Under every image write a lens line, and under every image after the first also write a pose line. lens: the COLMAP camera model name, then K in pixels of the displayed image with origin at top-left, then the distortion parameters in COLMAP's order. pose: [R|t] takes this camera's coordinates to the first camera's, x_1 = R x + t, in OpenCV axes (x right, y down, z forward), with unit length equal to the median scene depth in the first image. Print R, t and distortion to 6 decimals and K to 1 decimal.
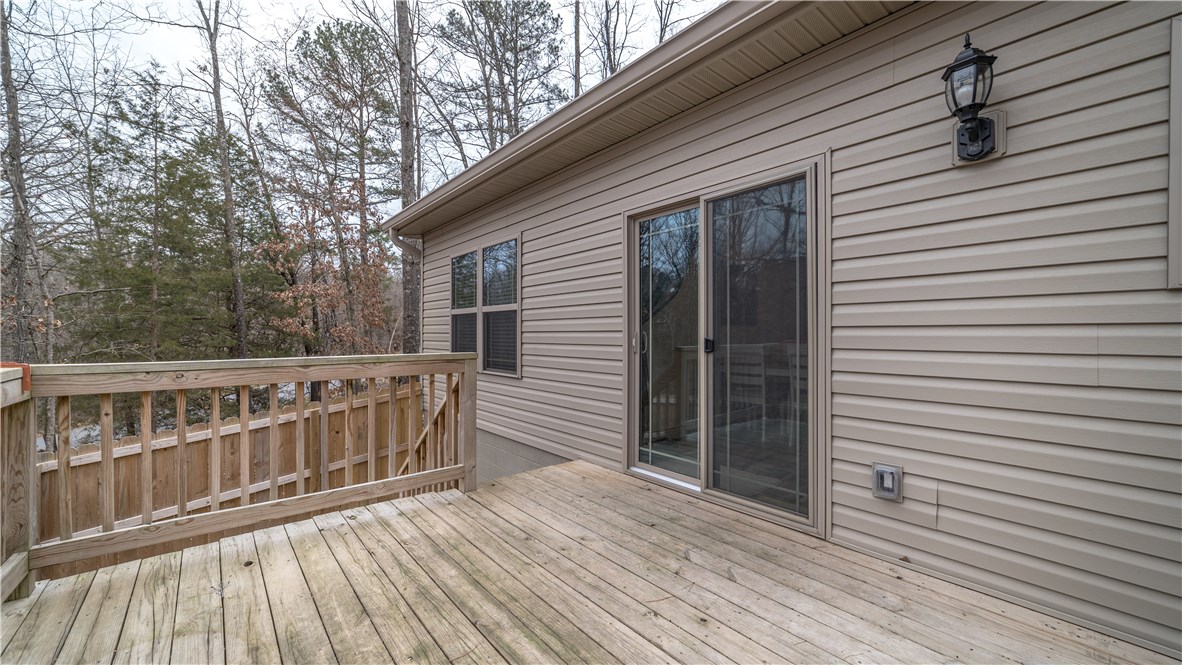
lens RADIAL K [[458.0, 0, 593.9], [0, 458.0, 336.0], [0, 0, 1]] dist [-0.019601, 0.009104]
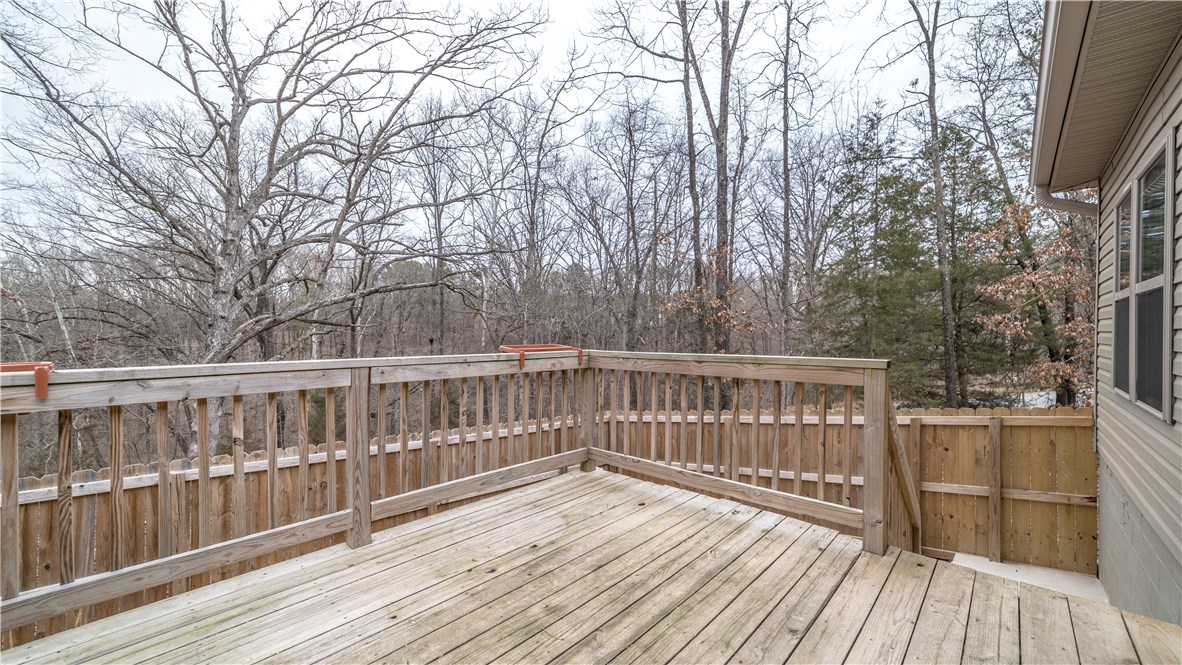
lens RADIAL K [[458.0, 0, 593.9], [0, 458.0, 336.0], [0, 0, 1]] dist [-0.019601, 0.009104]
pose [[0.111632, 0.005499, -0.993734, 0.104230], [-0.004030, 0.999979, 0.005081, -0.000500], [0.993741, 0.003437, 0.111652, 0.130769]]
